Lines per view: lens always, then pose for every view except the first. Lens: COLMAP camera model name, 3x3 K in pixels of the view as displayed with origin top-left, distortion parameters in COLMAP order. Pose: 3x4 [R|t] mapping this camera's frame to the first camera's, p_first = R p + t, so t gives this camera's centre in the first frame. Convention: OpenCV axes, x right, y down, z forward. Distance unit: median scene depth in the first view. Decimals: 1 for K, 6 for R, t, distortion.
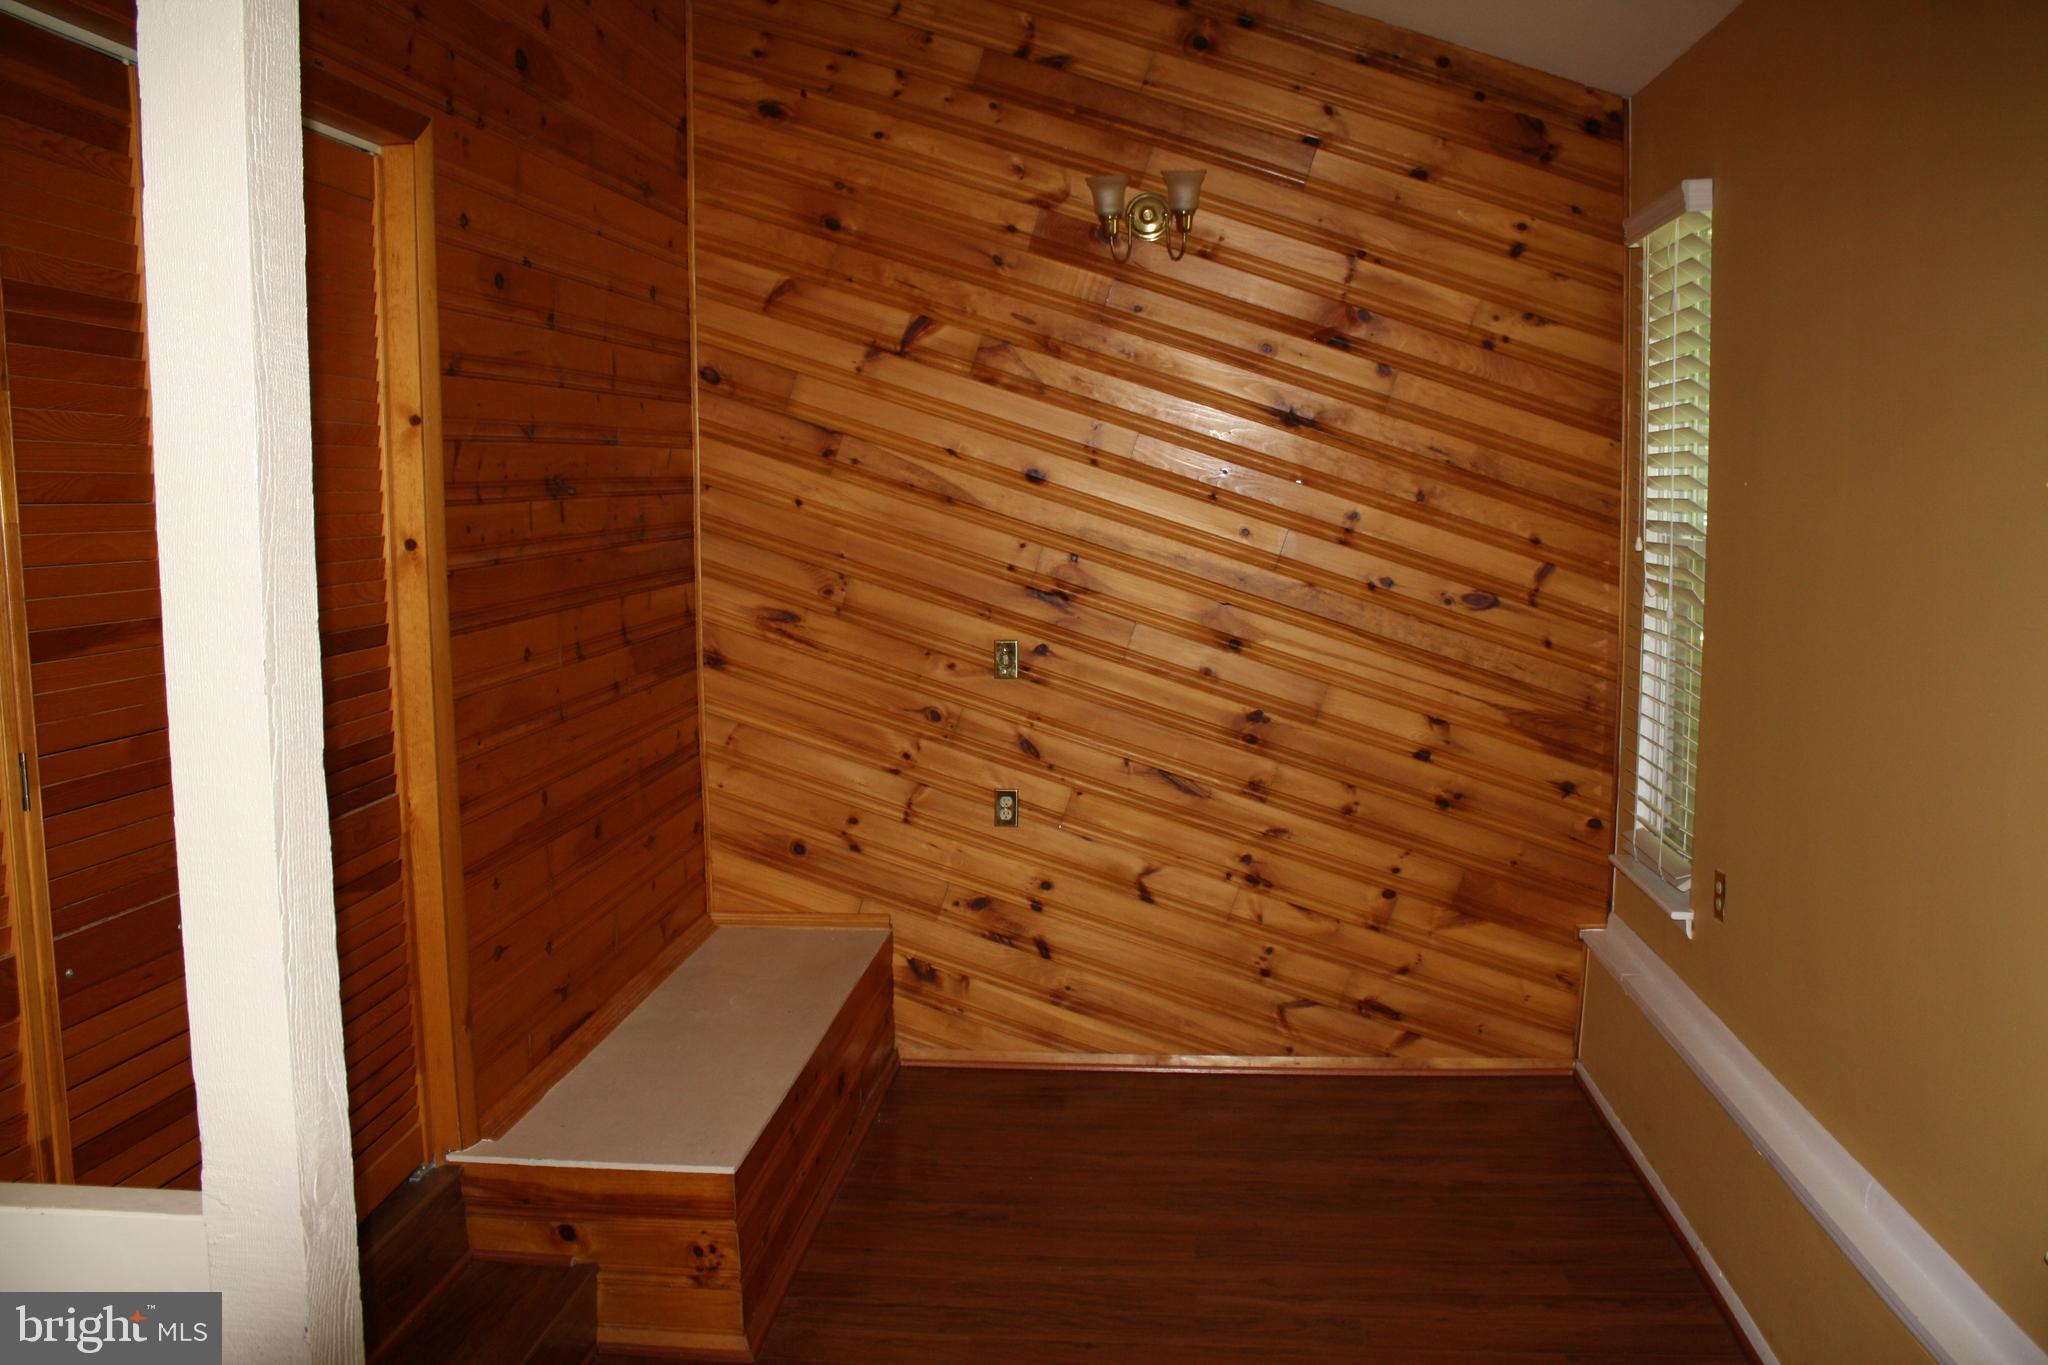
lens RADIAL K [[1759.3, 0, 1023.8], [0, 1759.3, 680.2], [0, 0, 1]] dist [-0.150395, 0.129624]
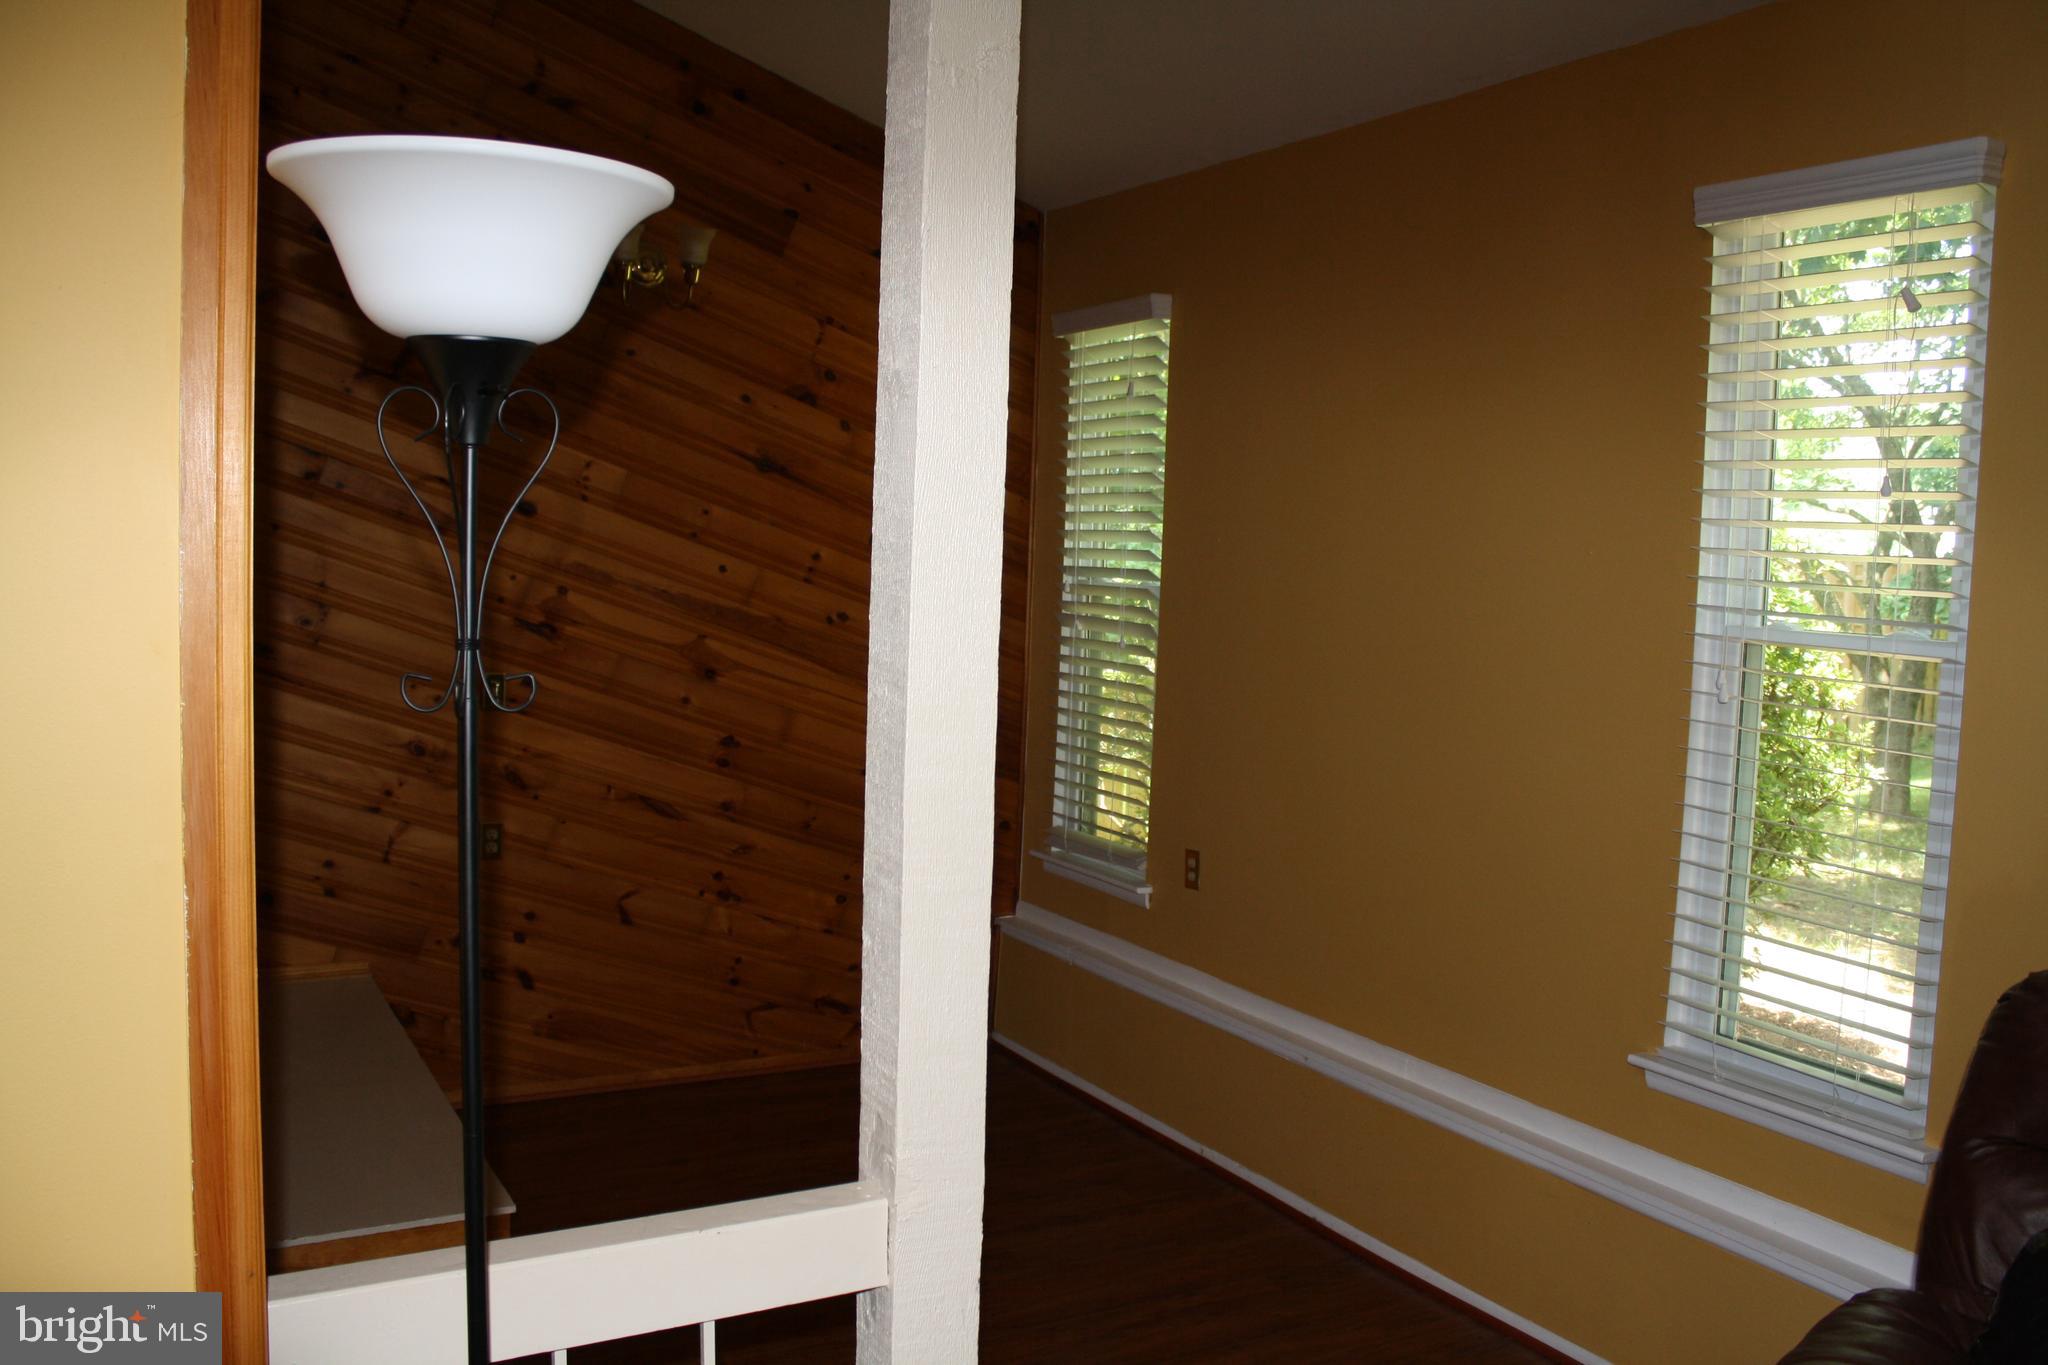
lens RADIAL K [[1759.3, 0, 1021.5], [0, 1759.3, 684.4], [0, 0, 1]] dist [-0.150395, 0.129624]
pose [[0.817570, -0.010044, 0.575741, -0.334145], [0.022644, 0.999635, -0.014715, 0.005624], [-0.575384, 0.025068, 0.817499, 0.023838]]
